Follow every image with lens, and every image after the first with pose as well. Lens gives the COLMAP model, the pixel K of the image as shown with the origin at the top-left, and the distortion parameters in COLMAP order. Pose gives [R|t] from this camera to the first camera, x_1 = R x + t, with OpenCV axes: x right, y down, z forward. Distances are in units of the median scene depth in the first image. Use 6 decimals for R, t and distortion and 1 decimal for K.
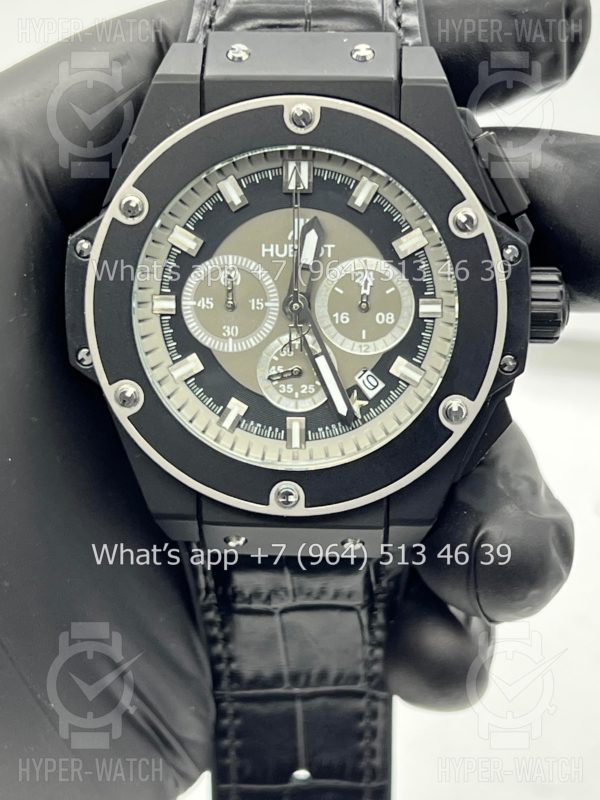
lens RADIAL K [[1879.8, 0, 298.0], [0, 1879.8, 400.0], [0, 0, 1]] dist [0.245028, 0.000000]
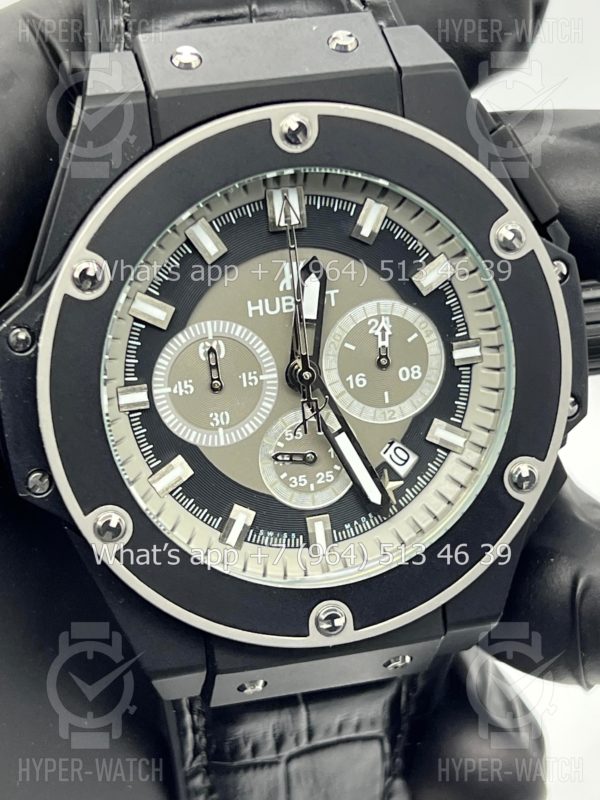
lens RADIAL K [[1879.8, 0, 299.8], [0, 1879.8, 400.7], [0, 0, 1]] dist [0.245028, 0.000000]
pose [[0.956601, -0.148673, 0.250623, -0.197002], [0.149369, 0.988646, 0.016351, -0.051992], [-0.250208, 0.021794, 0.967947, 0.251870]]
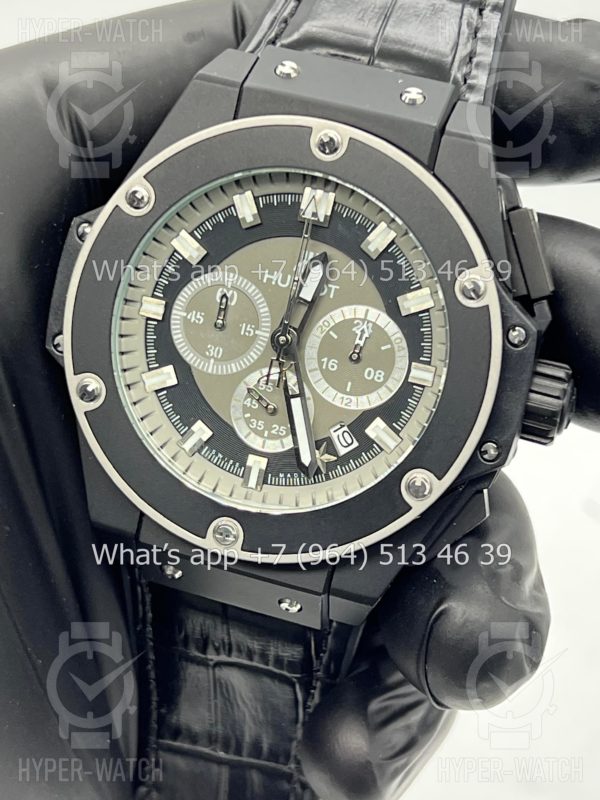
lens RADIAL K [[1879.8, 0, 292.0], [0, 1879.8, 399.4], [0, 0, 1]] dist [0.245028, 0.000000]
pose [[0.962853, 0.229524, -0.142241, 0.143354], [-0.239656, 0.969093, -0.058513, 0.033092], [0.124415, 0.090428, 0.988101, 0.070621]]
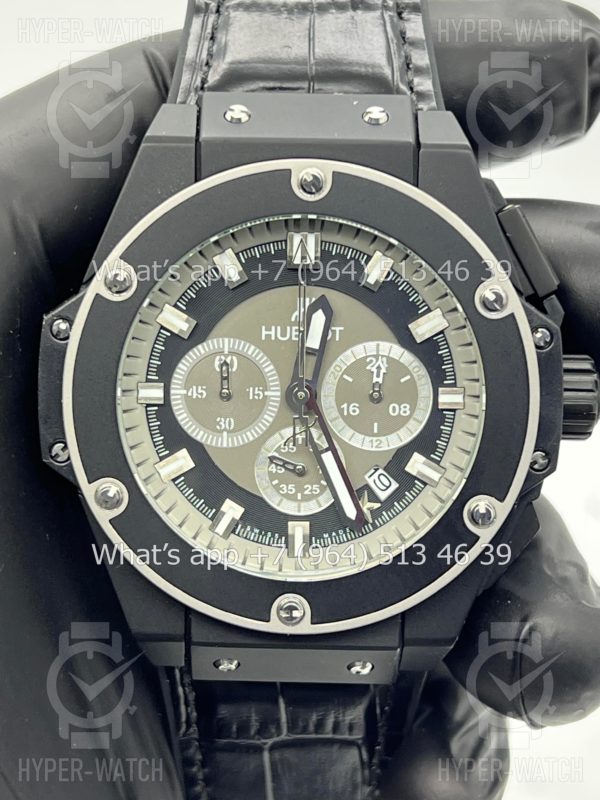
lens RADIAL K [[1879.8, 0, 294.6], [0, 1879.8, 398.6], [0, 0, 1]] dist [0.245028, 0.000000]
pose [[0.998247, 0.004788, 0.058994, -0.055955], [-0.000107, 0.996866, -0.079109, 0.021754], [-0.059188, 0.078964, 0.995119, 0.116936]]
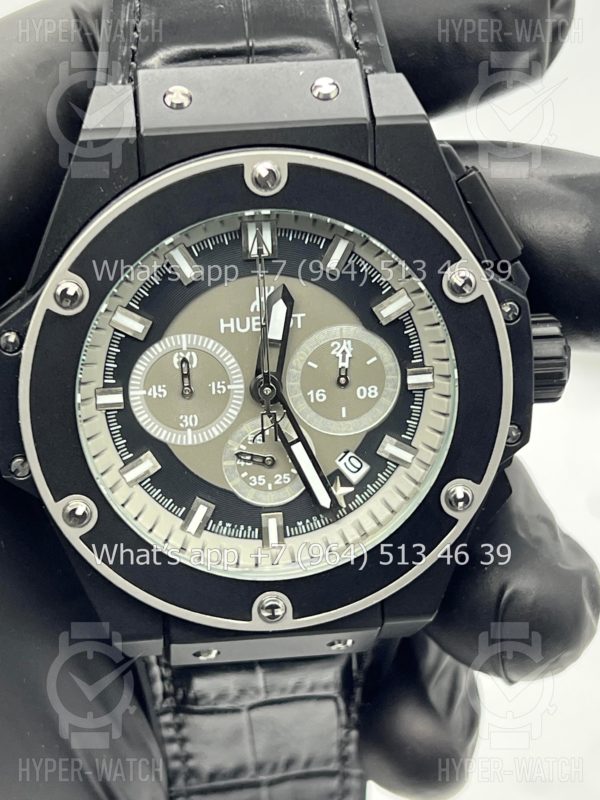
lens RADIAL K [[1879.8, 0, 301.9], [0, 1879.8, 402.9], [0, 0, 1]] dist [0.245028, 0.000000]
pose [[0.987217, -0.084453, 0.135167, -0.100525], [0.069626, 0.991390, 0.110896, -0.136704], [-0.143368, -0.100067, 0.984597, 0.155583]]
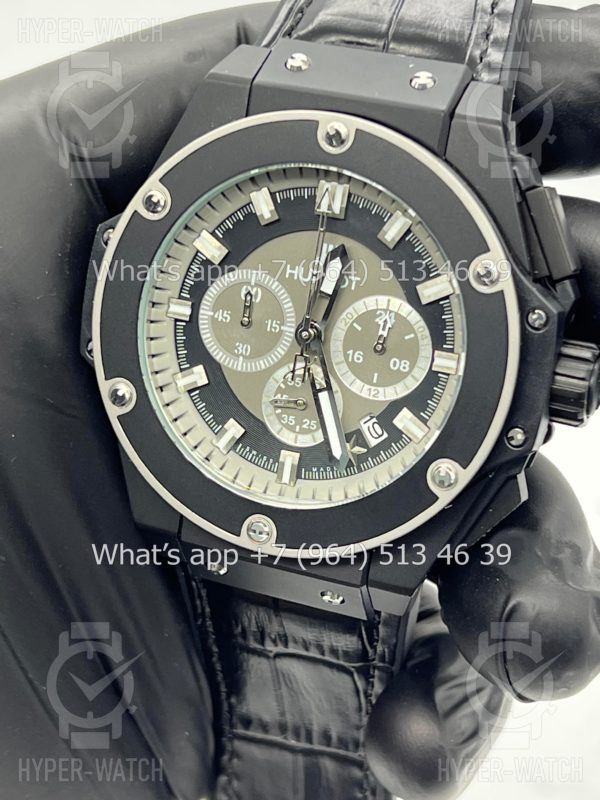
lens RADIAL K [[1879.8, 0, 297.9], [0, 1879.8, 398.2], [0, 0, 1]] dist [0.245028, 0.000000]
pose [[0.949624, 0.184494, -0.253329, 0.237898], [-0.192017, 0.981378, -0.005075, -0.012934], [0.247676, 0.053463, 0.967367, 0.089104]]
